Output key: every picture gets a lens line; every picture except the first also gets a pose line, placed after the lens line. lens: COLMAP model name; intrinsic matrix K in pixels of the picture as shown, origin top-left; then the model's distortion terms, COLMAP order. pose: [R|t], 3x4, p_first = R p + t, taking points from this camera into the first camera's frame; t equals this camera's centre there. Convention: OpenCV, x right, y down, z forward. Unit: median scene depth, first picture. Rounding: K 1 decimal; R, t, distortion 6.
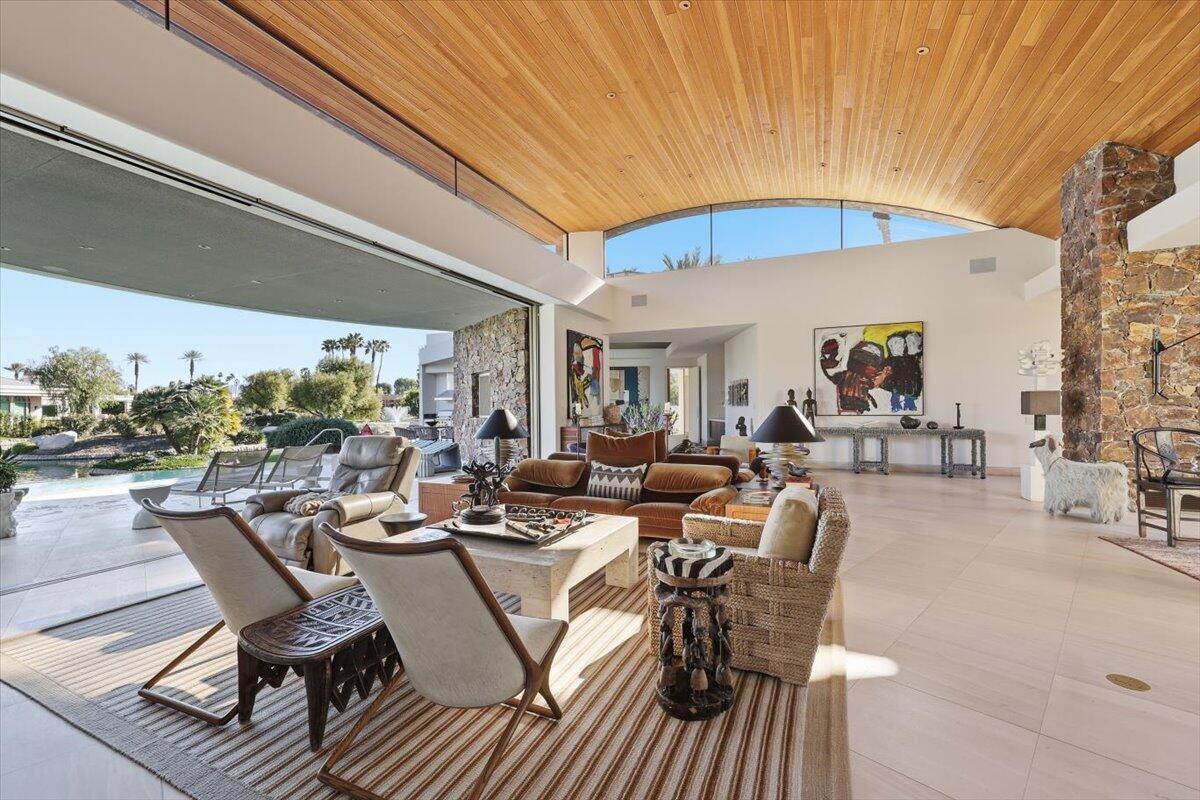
lens RADIAL K [[497.1, 0, 583.6], [0, 497.1, 398.7], [0, 0, 1]] dist [-0.001313, -0.000300]
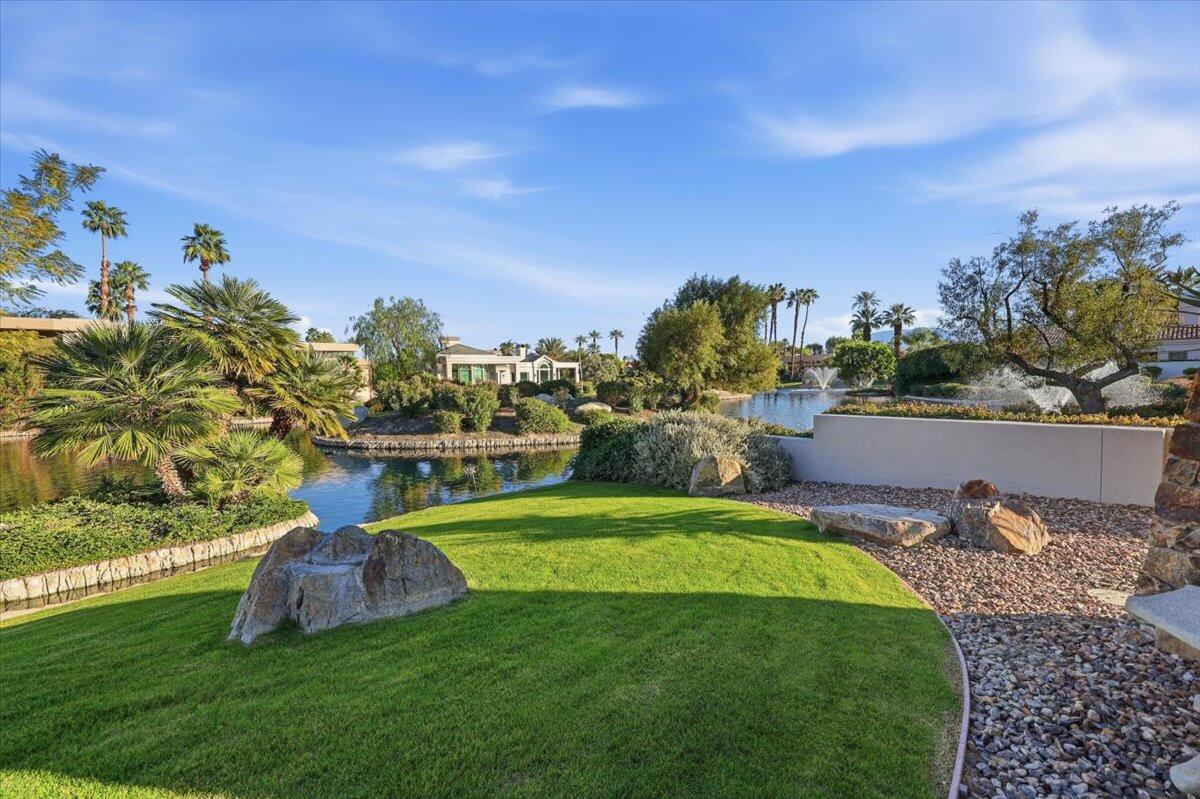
lens RADIAL K [[497.1, 0, 583.6], [0, 497.1, 398.2], [0, 0, 1]] dist [-0.001313, -0.000300]
pose [[0.682633, 0.022433, -0.730417, -0.179128], [0.032012, 0.997651, 0.060557, 0.013661], [0.730060, -0.064720, 0.680311, 0.541950]]
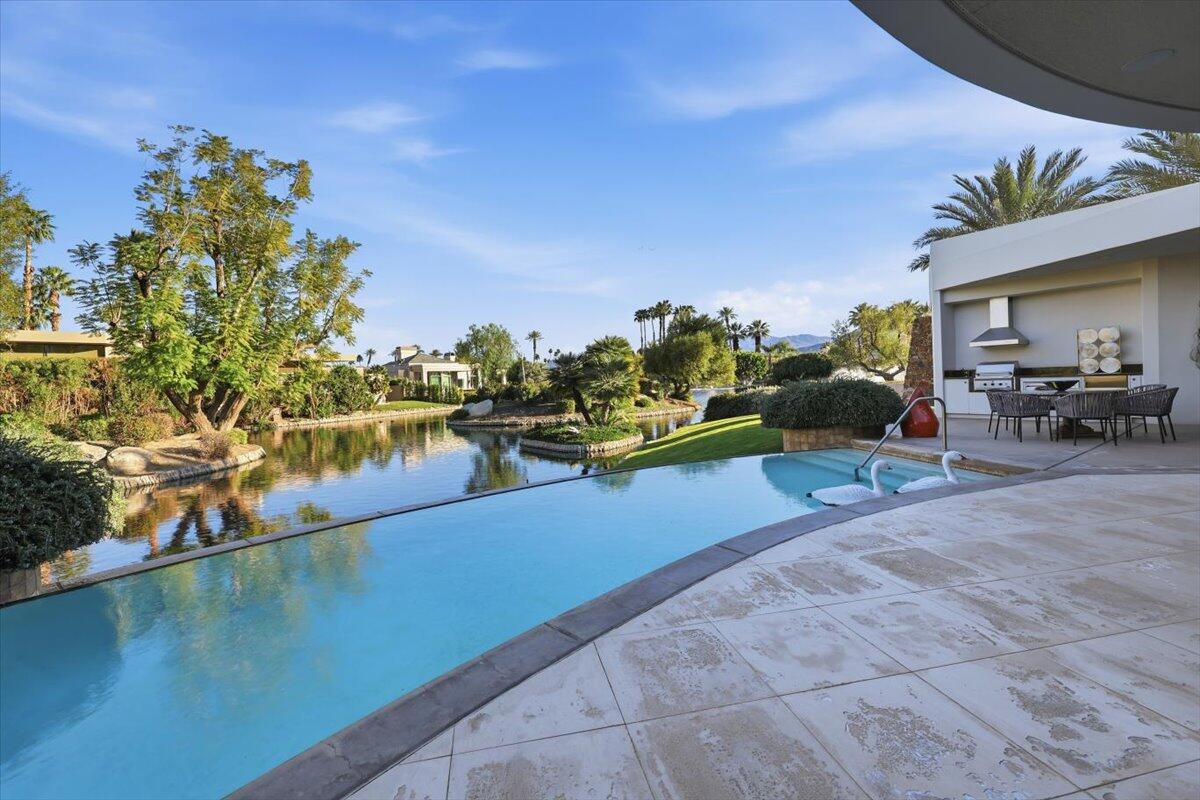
lens RADIAL K [[500.8, 0, 596.8], [0, 500.8, 391.8], [0, 0, 1]] dist [0.001071, 0.000035]
pose [[0.857484, -0.014133, -0.514317, -0.179992], [0.044094, 0.997964, 0.046092, 0.004872], [0.512618, -0.062201, 0.856361, 0.120166]]
